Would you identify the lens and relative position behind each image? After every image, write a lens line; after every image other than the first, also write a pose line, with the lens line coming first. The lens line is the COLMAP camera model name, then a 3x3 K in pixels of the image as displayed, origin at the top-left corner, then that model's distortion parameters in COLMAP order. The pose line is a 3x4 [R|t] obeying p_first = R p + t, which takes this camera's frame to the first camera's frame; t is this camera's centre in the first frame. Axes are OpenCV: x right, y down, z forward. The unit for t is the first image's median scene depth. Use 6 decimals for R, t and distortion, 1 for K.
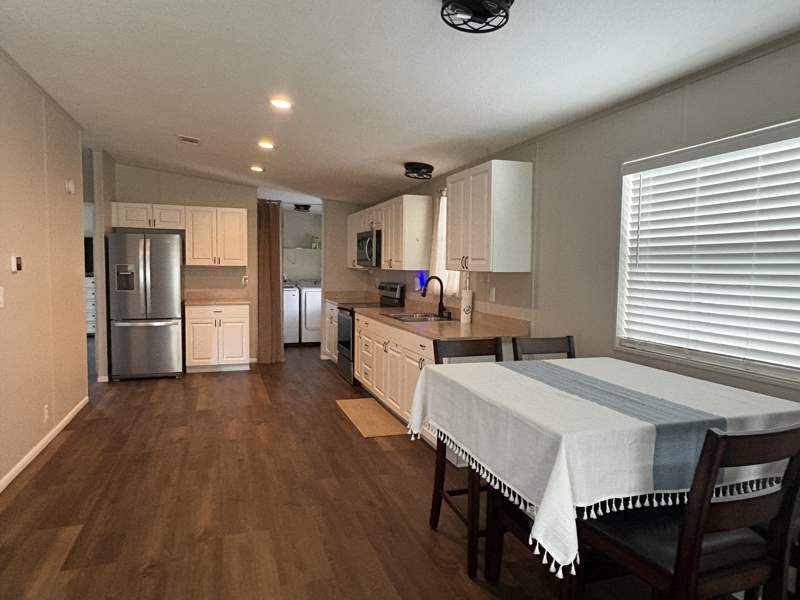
lens RADIAL K [[532.5, 0, 400.3], [0, 532.5, 292.8], [0, 0, 1]] dist [0.001116, 0.000606]
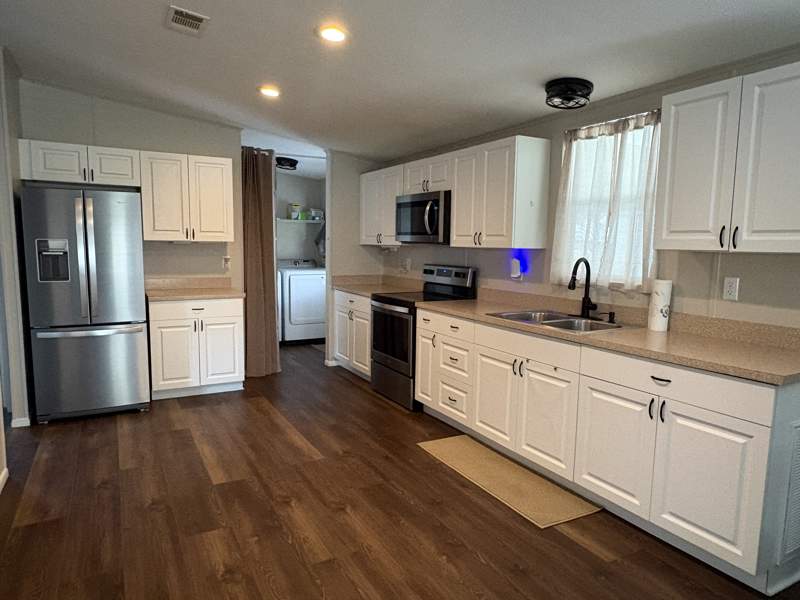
lens RADIAL K [[524.1, 0, 400.0], [0, 524.1, 300.0], [0, 0, 1]] dist [-0.001822, -0.001341]
pose [[0.983310, -0.018592, 0.180988, -0.224730], [0.007511, 0.998065, 0.061720, -0.017019], [-0.181785, -0.059331, 0.981547, 0.317287]]
